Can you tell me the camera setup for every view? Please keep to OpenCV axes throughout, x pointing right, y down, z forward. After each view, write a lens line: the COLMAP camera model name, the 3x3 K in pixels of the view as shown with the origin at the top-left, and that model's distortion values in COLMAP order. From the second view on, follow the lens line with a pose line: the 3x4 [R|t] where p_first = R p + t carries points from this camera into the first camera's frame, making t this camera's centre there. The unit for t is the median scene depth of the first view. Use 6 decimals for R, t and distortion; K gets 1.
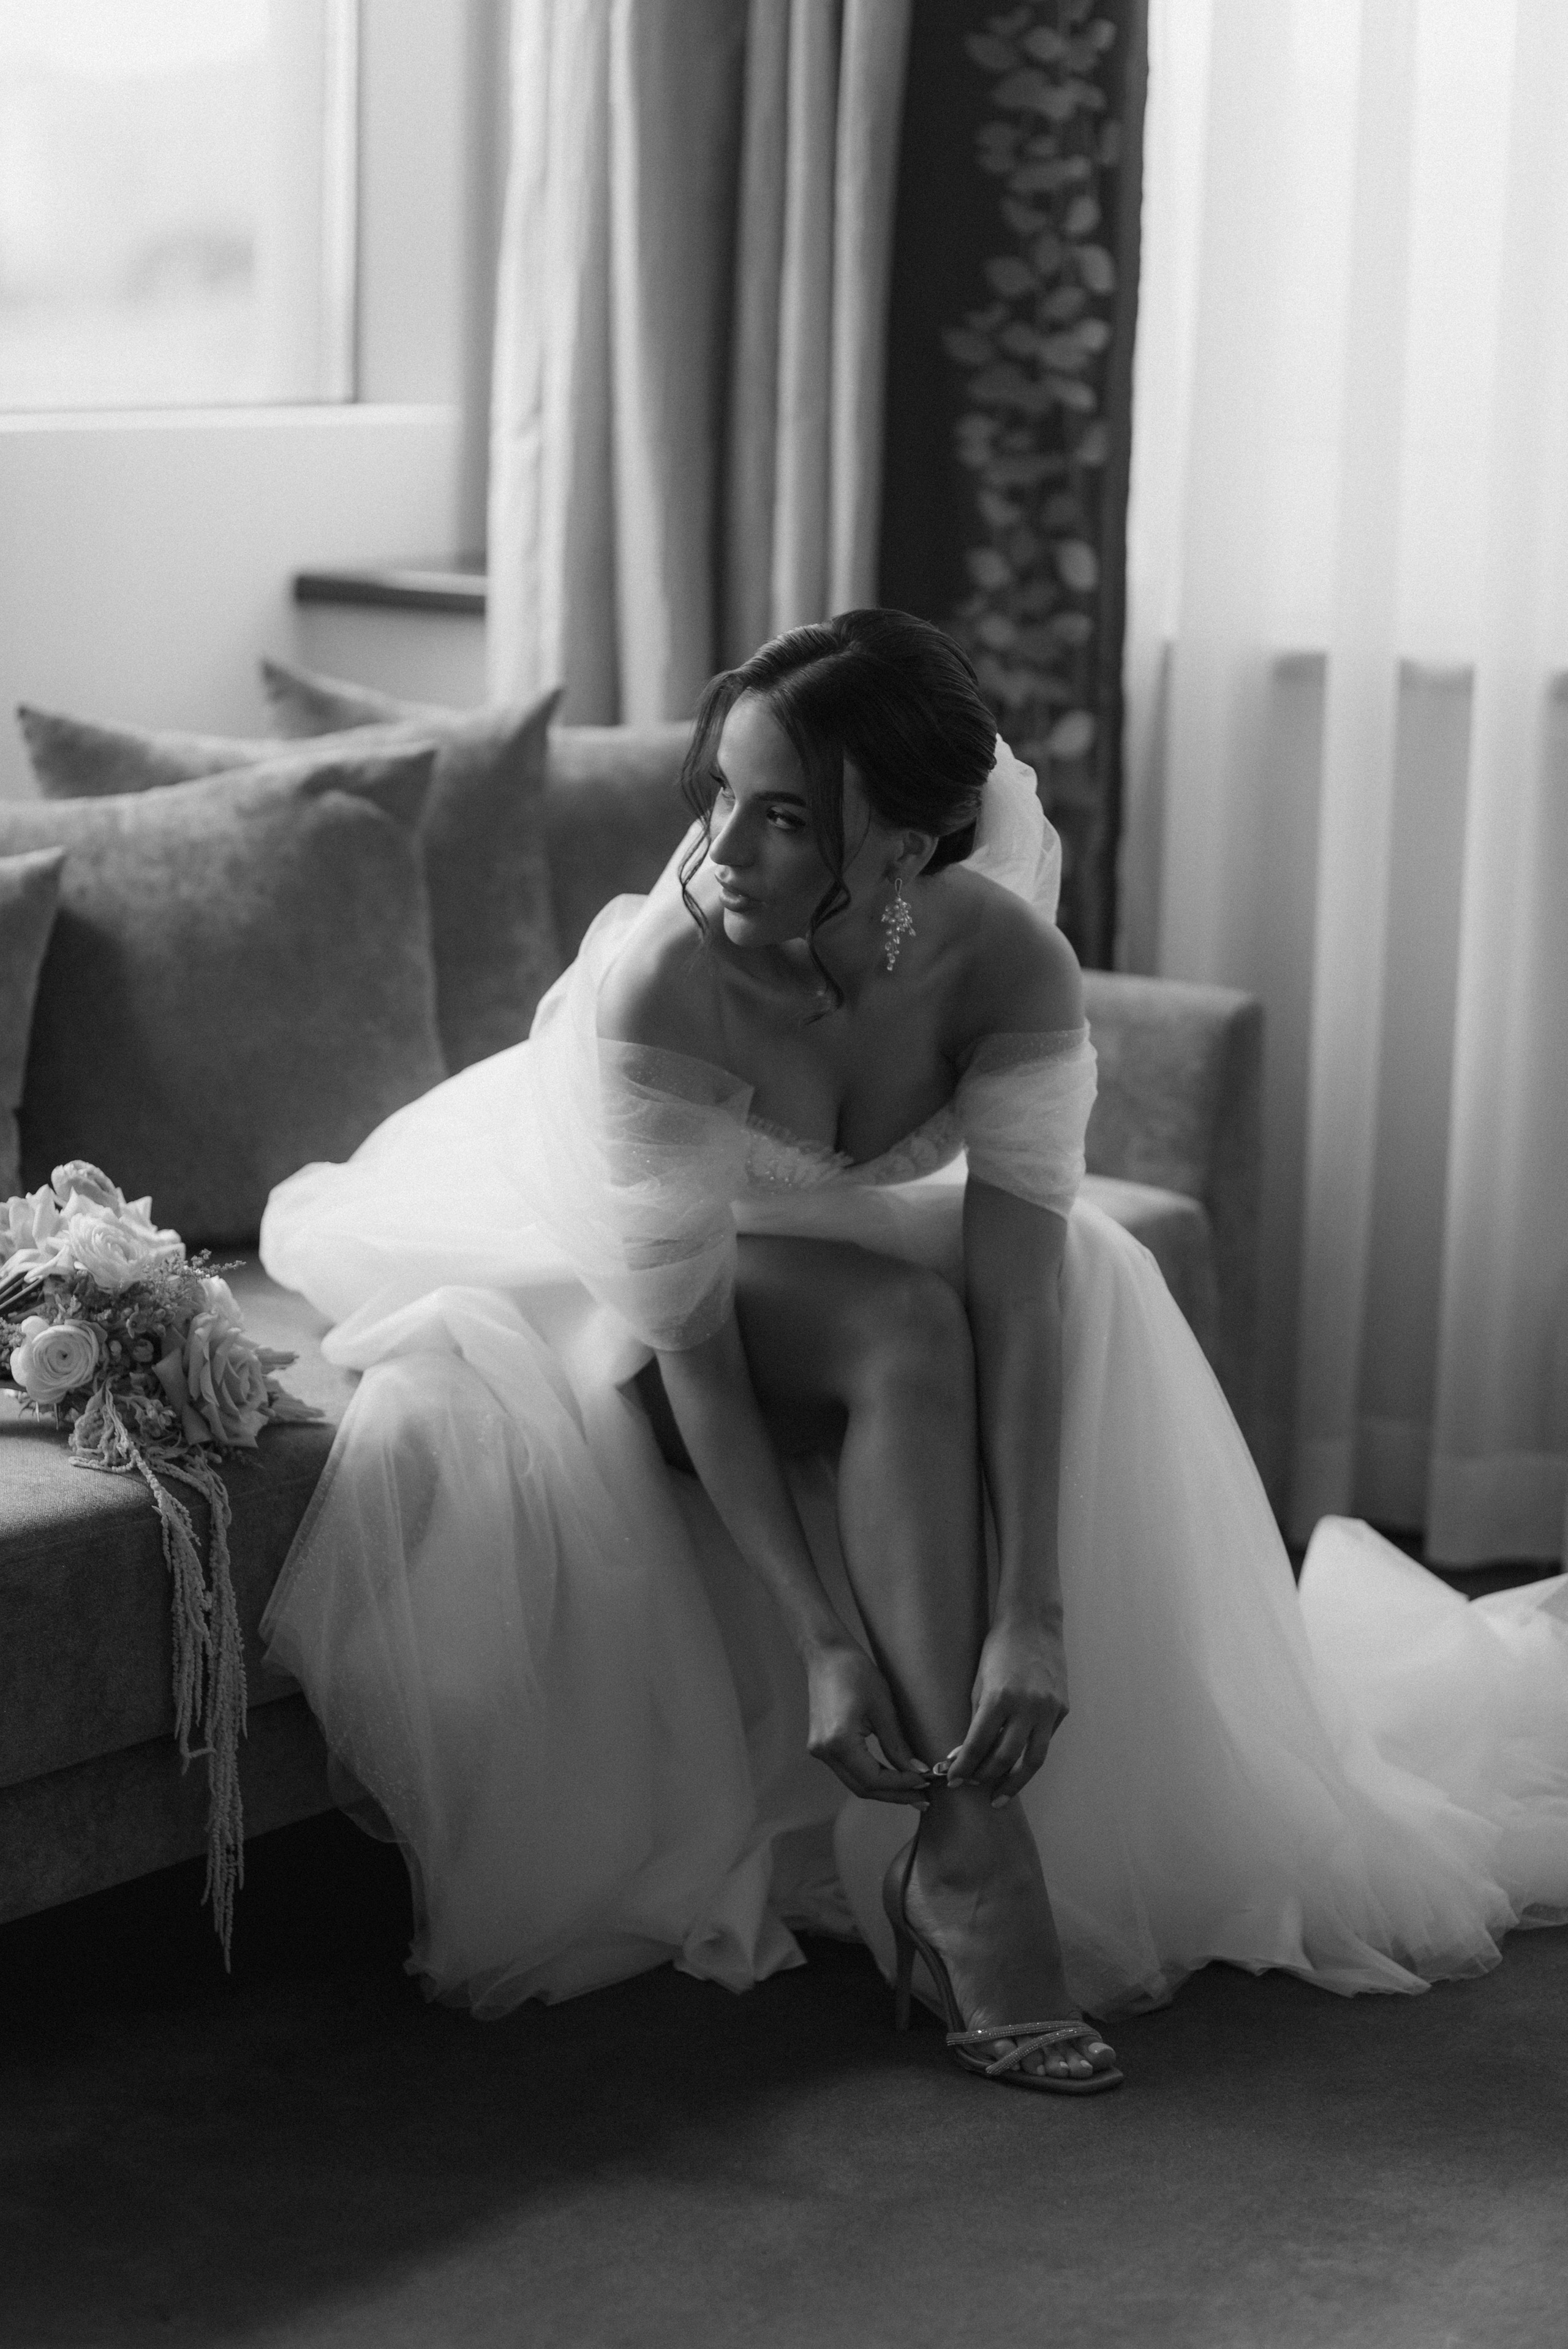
lens RADIAL K [[5815.8, 0, 779.7], [0, 5815.8, 1048.1], [0, 0, 1]] dist [0.052737, -1.180391]
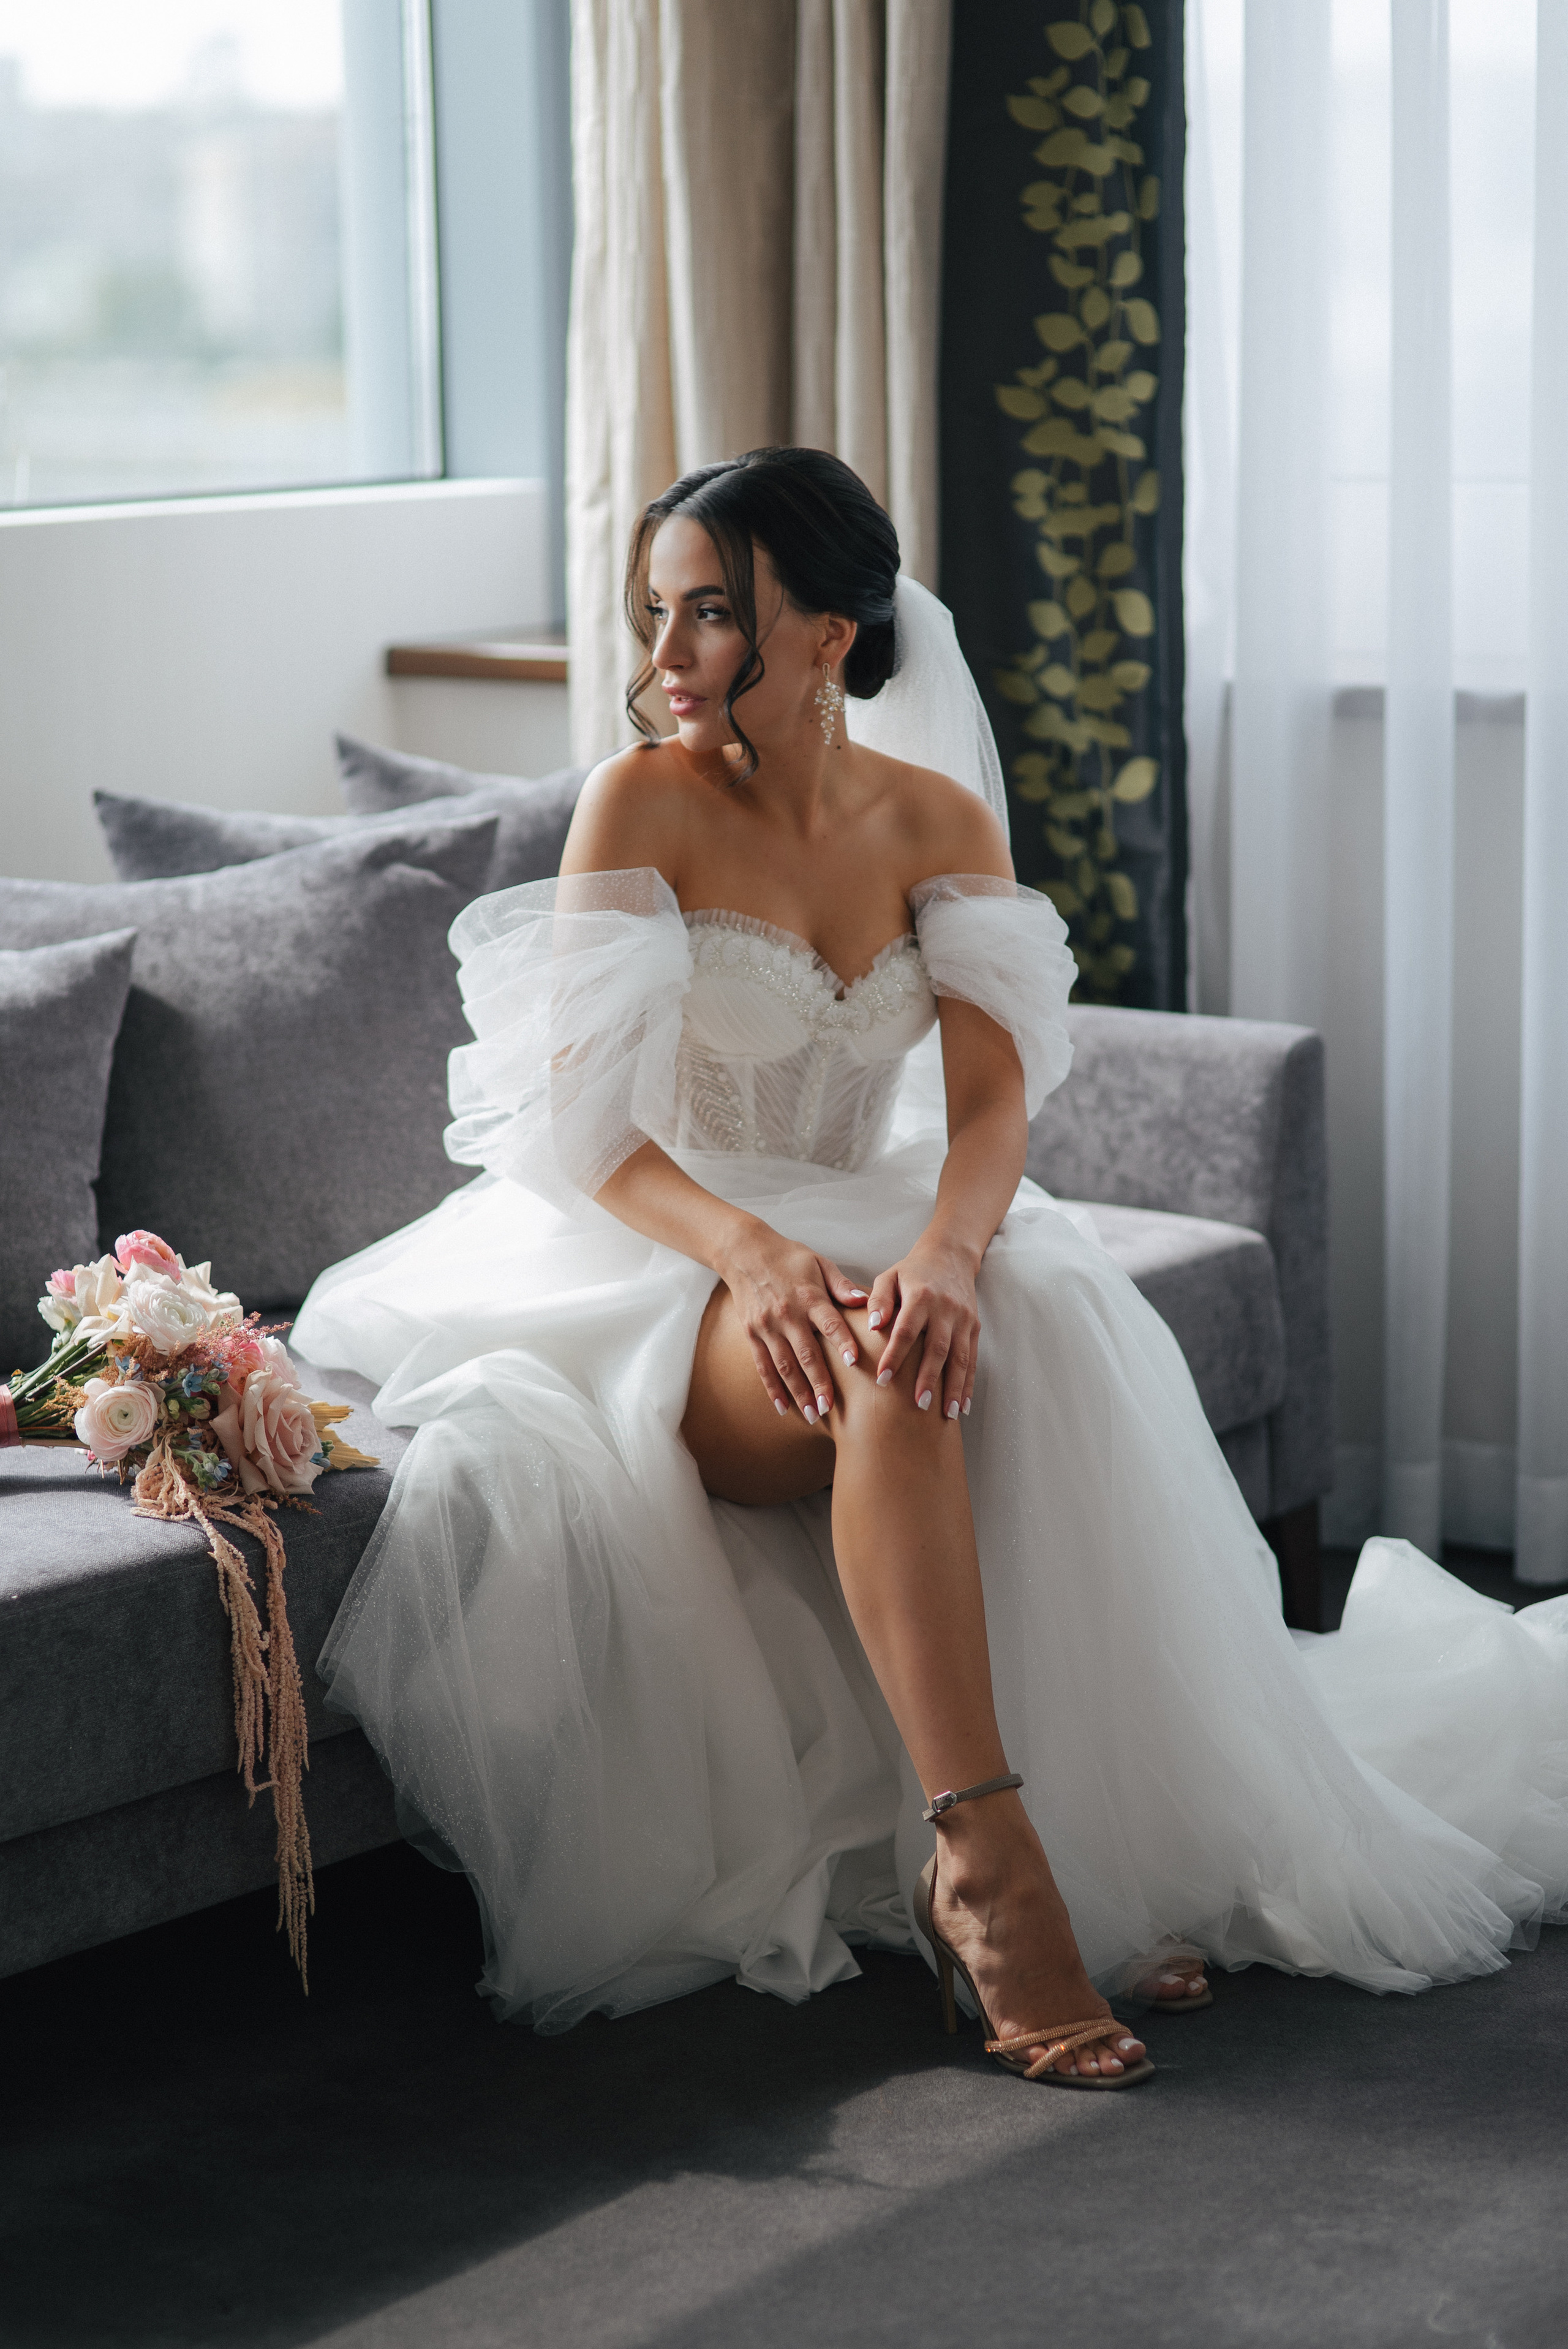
lens RADIAL K [[6115.6, 0, 784.0], [0, 6115.6, 1174.5], [0, 0, 1]] dist [-0.003577, -0.977527]
pose [[0.998361, -0.034420, -0.045729, 0.042529], [0.034901, 0.999343, 0.009763, 0.002957], [0.045363, -0.011343, 0.998906, -0.085171]]
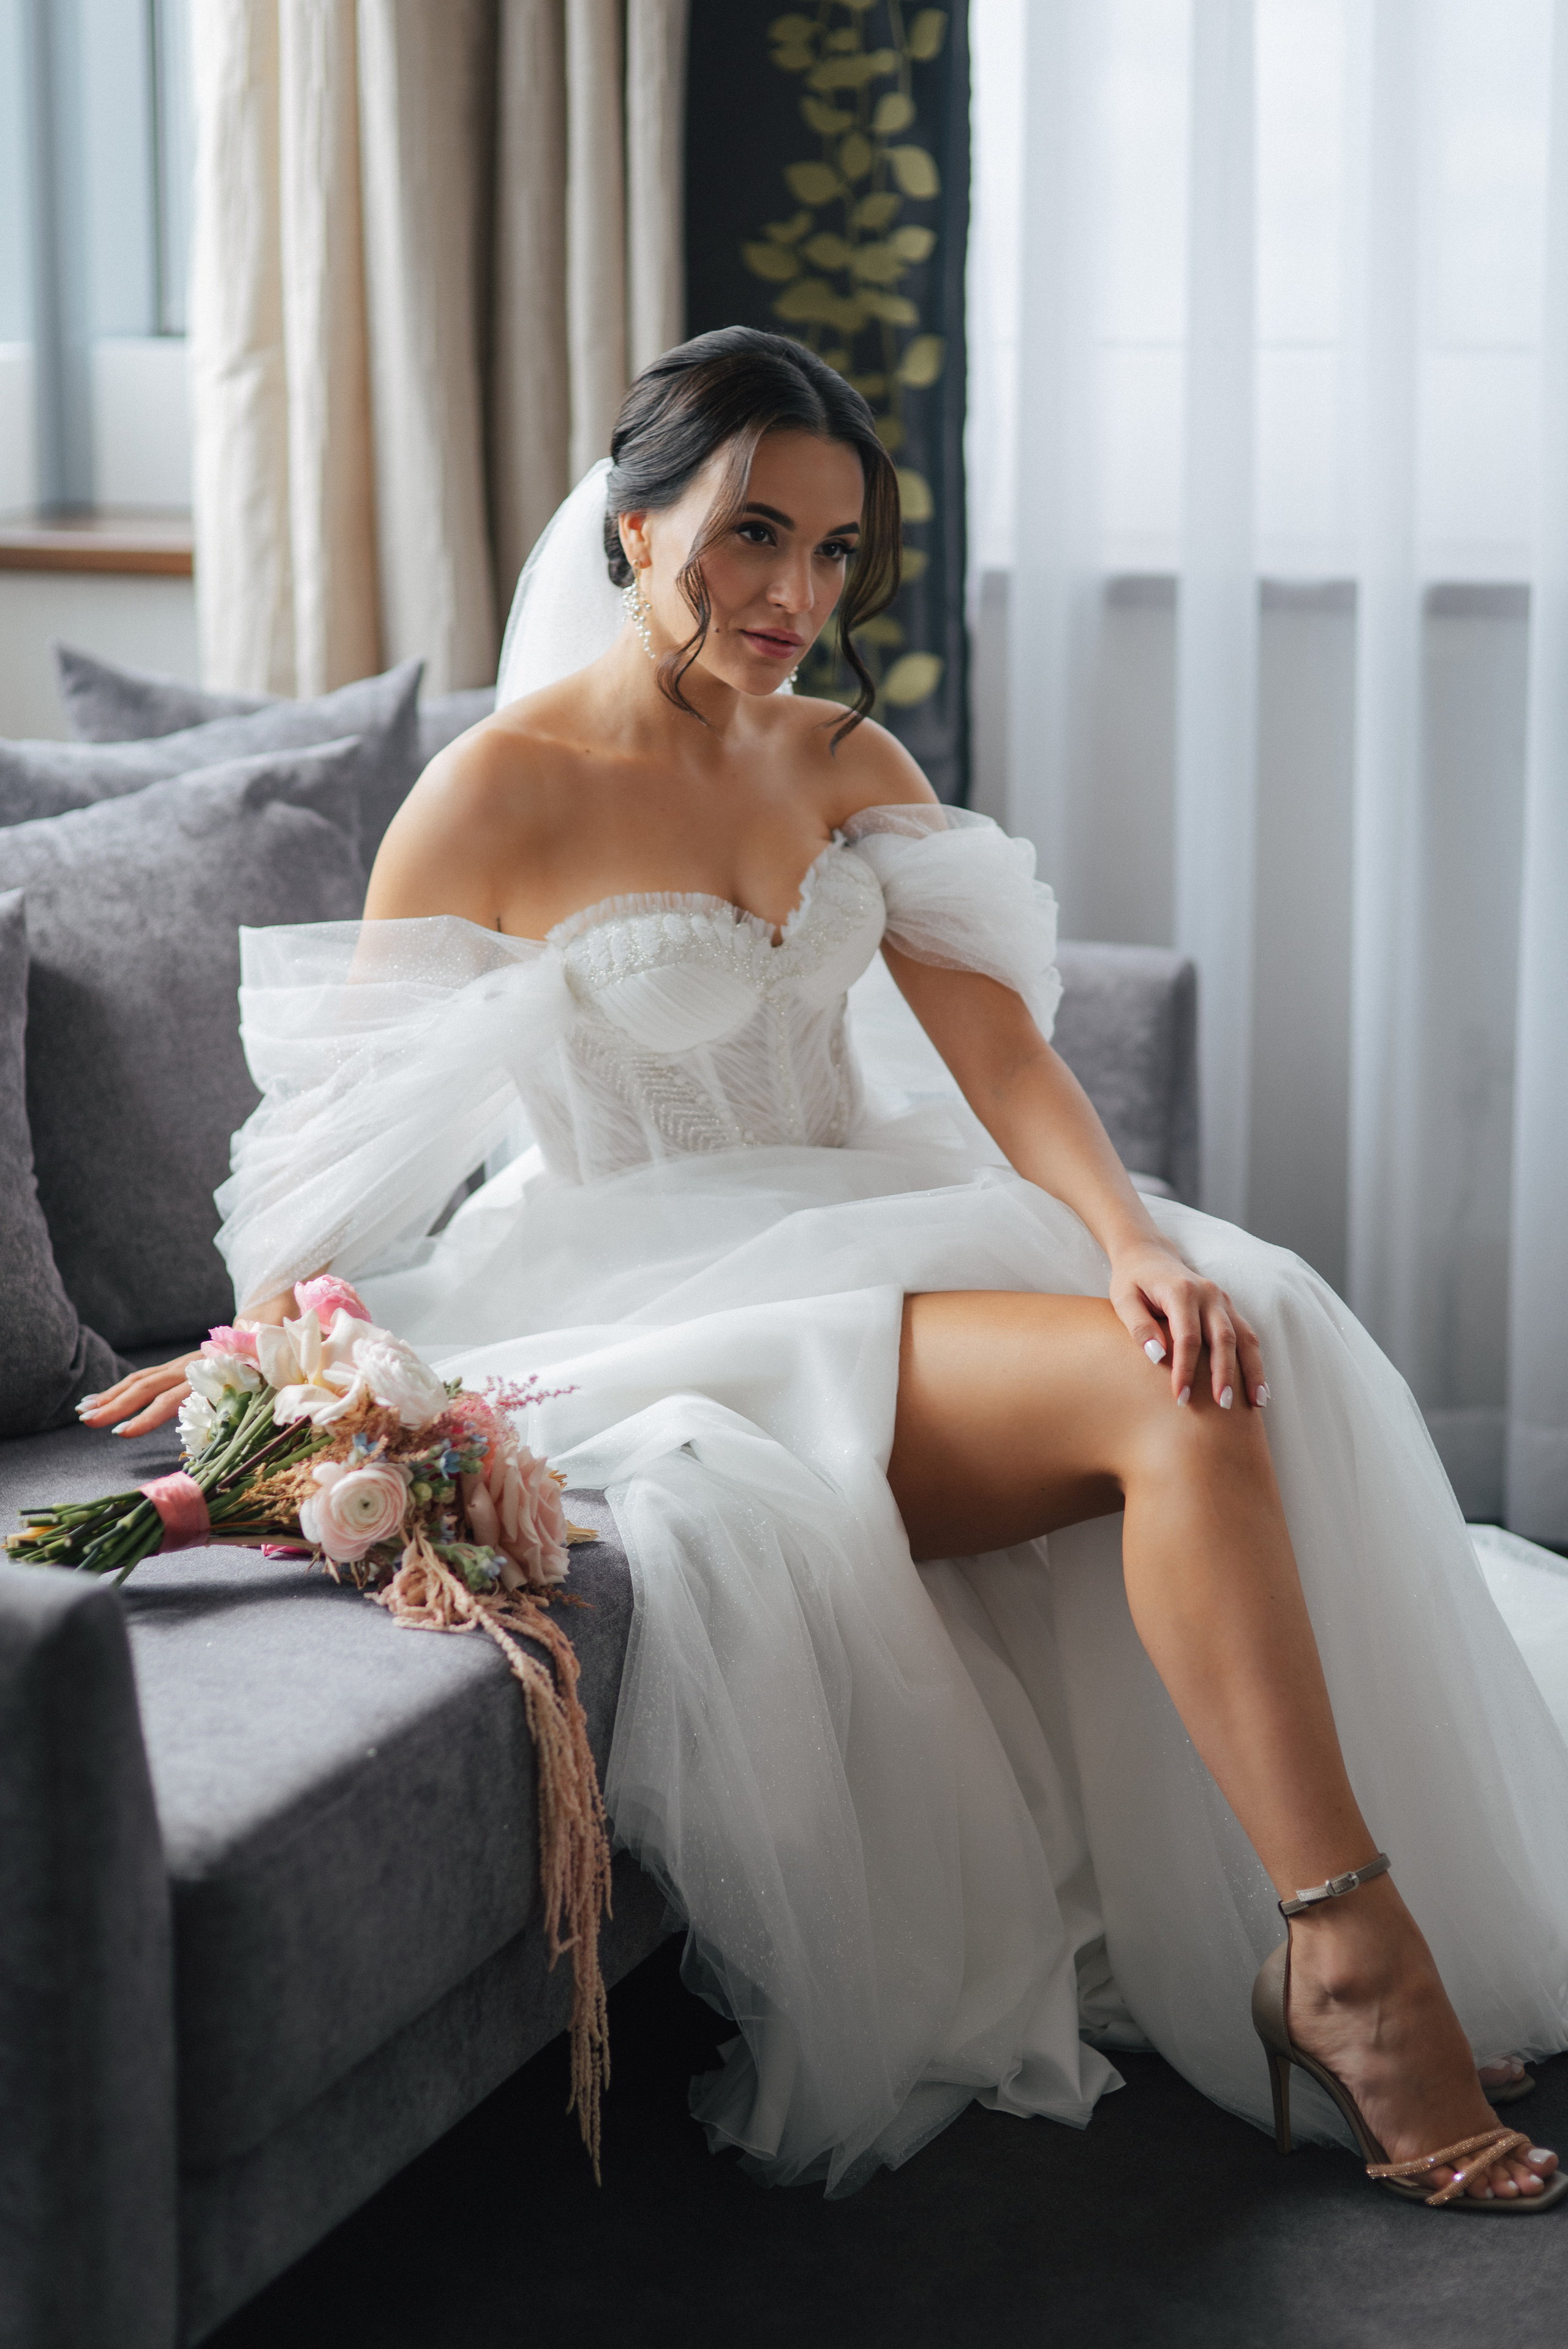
lens RADIAL K [[5815.8, 0, 779.7], [0, 5815.8, 1048.1], [0, 0, 1]] dist [0.052737, -1.180391]
pose [[0.965426, -0.071651, 0.250637, -0.245883], [0.063892, 0.997196, 0.038968, -0.039370], [-0.252726, -0.021607, 0.967297, 0.134823]]
